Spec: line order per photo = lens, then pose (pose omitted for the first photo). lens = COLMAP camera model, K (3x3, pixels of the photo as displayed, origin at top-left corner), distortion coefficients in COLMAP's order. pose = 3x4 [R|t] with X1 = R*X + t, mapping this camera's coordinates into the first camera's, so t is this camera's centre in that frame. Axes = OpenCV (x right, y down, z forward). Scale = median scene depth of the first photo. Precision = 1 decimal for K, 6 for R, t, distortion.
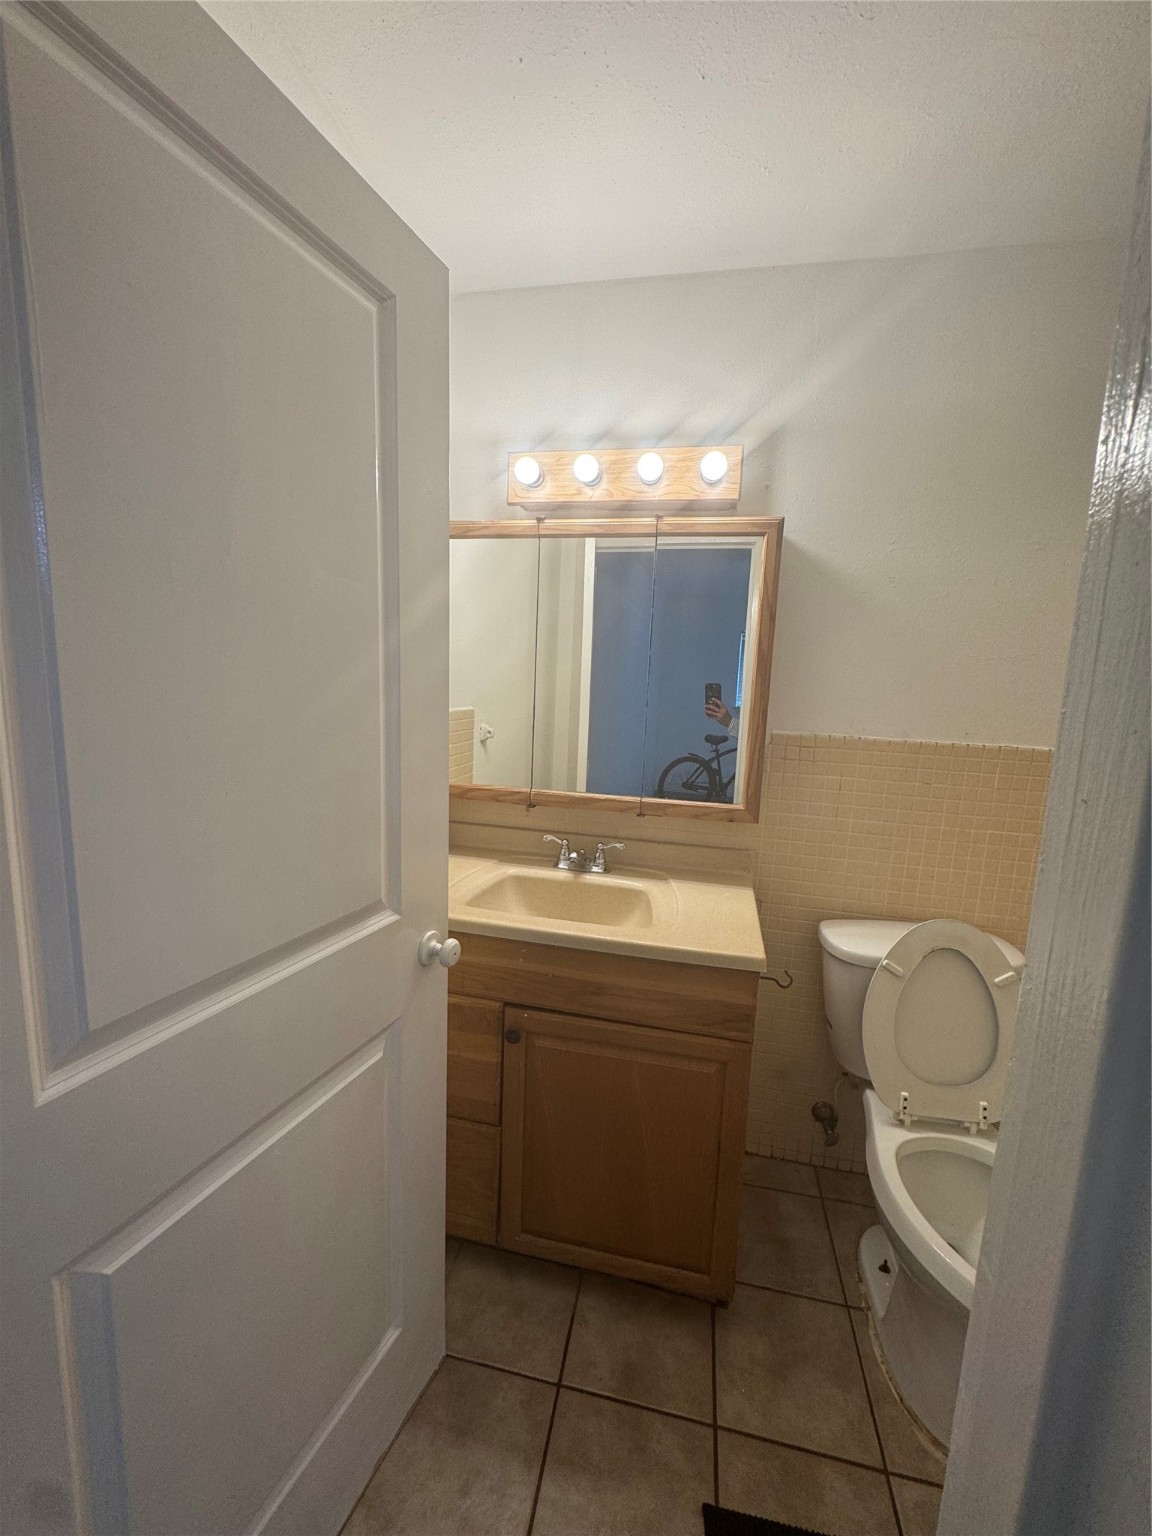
lens RADIAL K [[611.4, 0, 576.4], [0, 611.4, 768.4], [0, 0, 1]] dist [-0.002786, 0.000290]
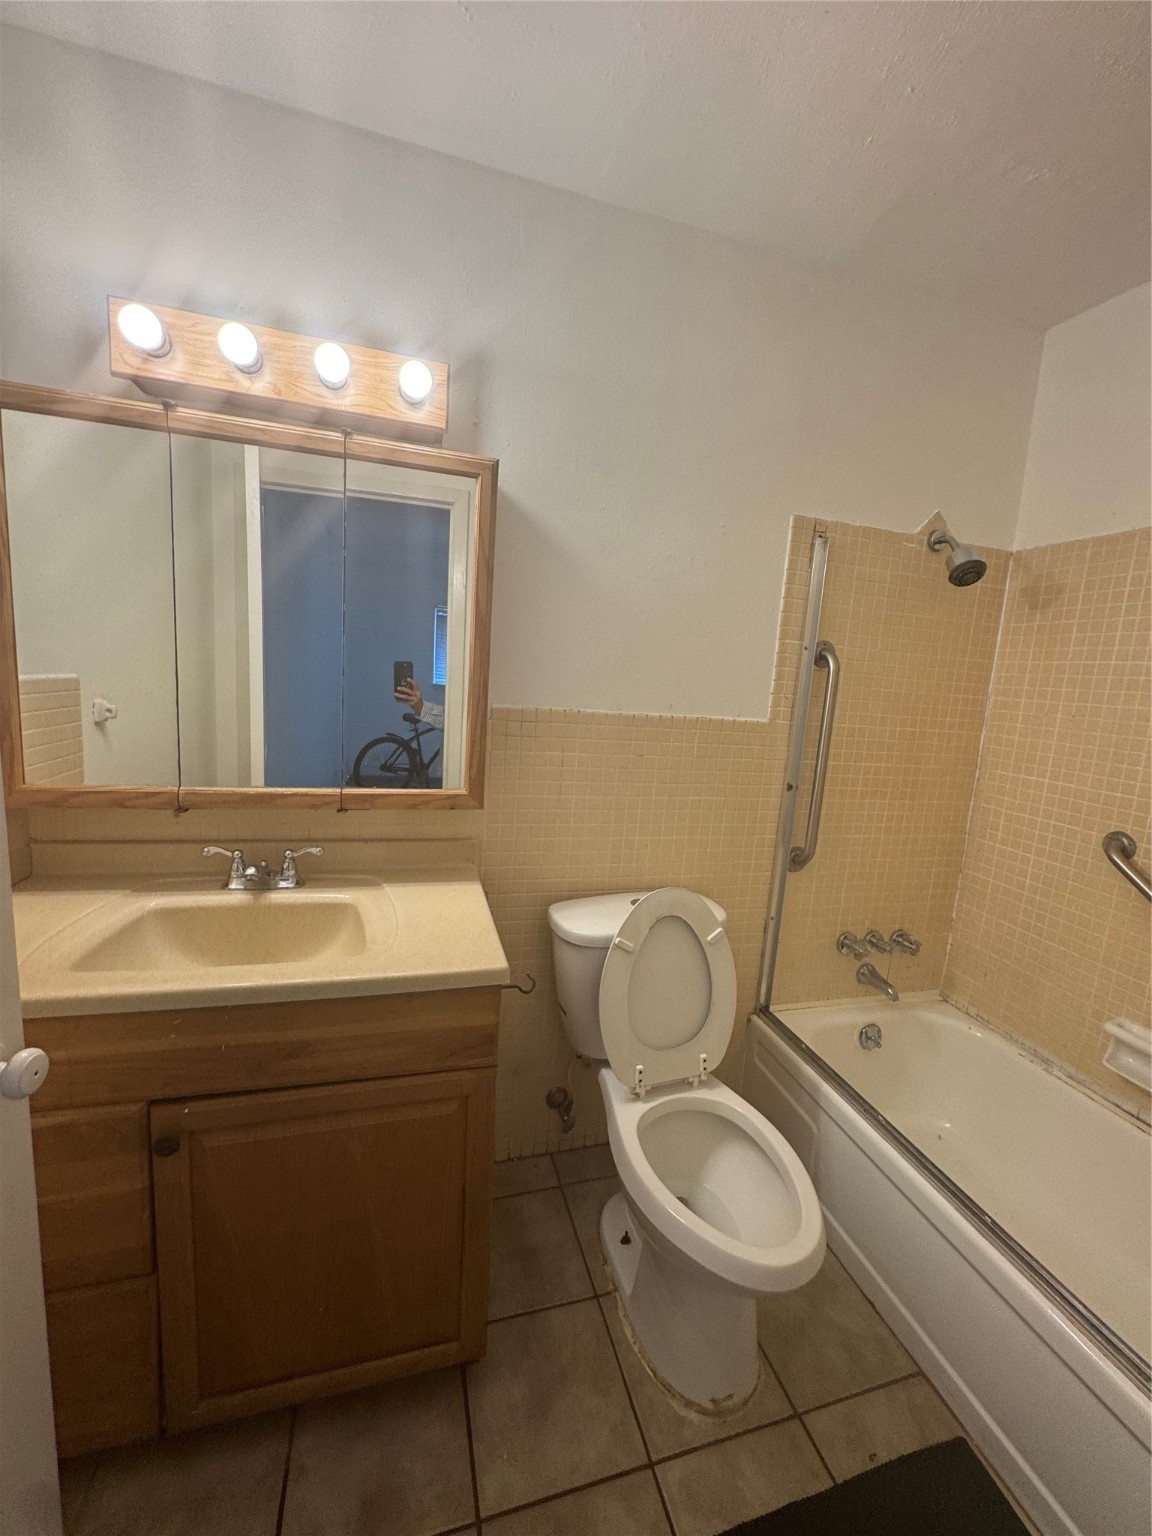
lens RADIAL K [[611.4, 0, 576.4], [0, 611.4, 766.0], [0, 0, 1]] dist [-0.002786, 0.000290]
pose [[0.882608, -0.053075, 0.467104, 0.005528], [0.039039, 0.998449, 0.039684, -0.001833], [-0.468486, -0.016790, 0.883311, 0.160297]]
